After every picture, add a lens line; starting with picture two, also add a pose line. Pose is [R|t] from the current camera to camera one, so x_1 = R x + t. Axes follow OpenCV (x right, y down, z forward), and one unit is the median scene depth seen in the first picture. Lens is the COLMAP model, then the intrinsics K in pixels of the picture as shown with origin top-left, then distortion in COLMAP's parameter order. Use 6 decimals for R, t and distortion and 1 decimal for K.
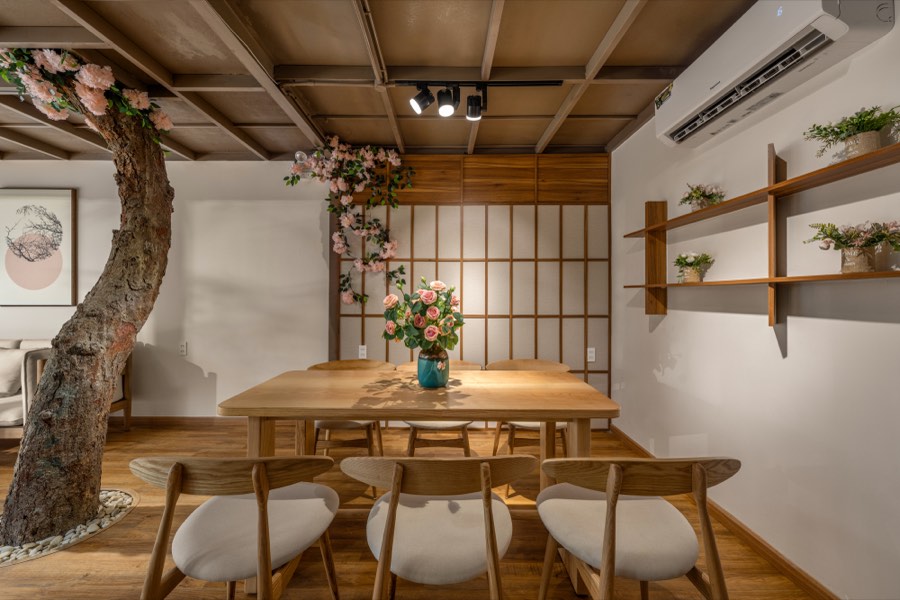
lens RADIAL K [[366.4, 0, 449.5], [0, 366.4, 293.9], [0, 0, 1]] dist [0.003499, -0.000094]
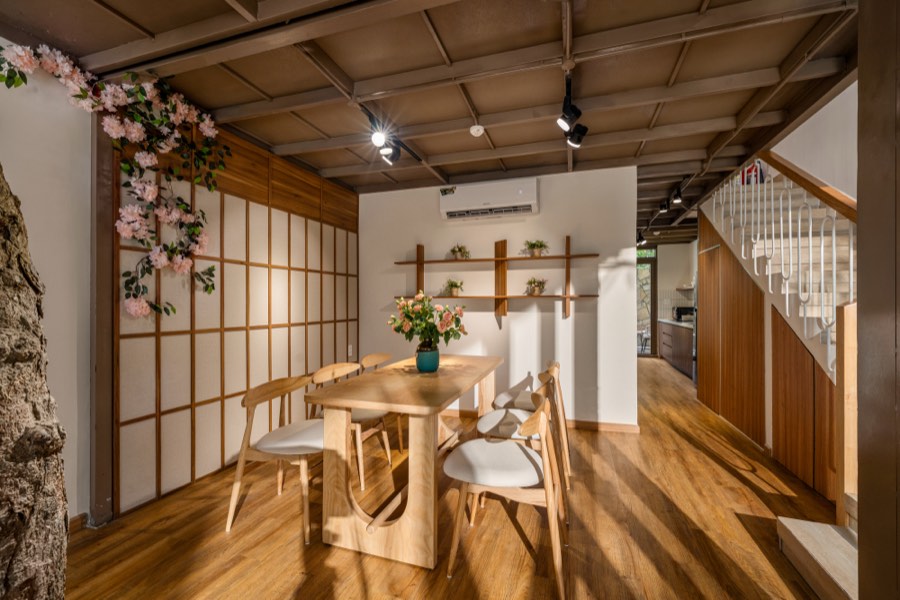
lens RADIAL K [[371.3, 0, 453.6], [0, 371.3, 302.6], [0, 0, 1]] dist [-0.003564, -0.000228]
pose [[0.319992, -0.000830, 0.947420, -0.710500], [-0.000600, 0.999999, 0.001079, -0.000726], [-0.947420, -0.000914, 0.319991, 0.258411]]
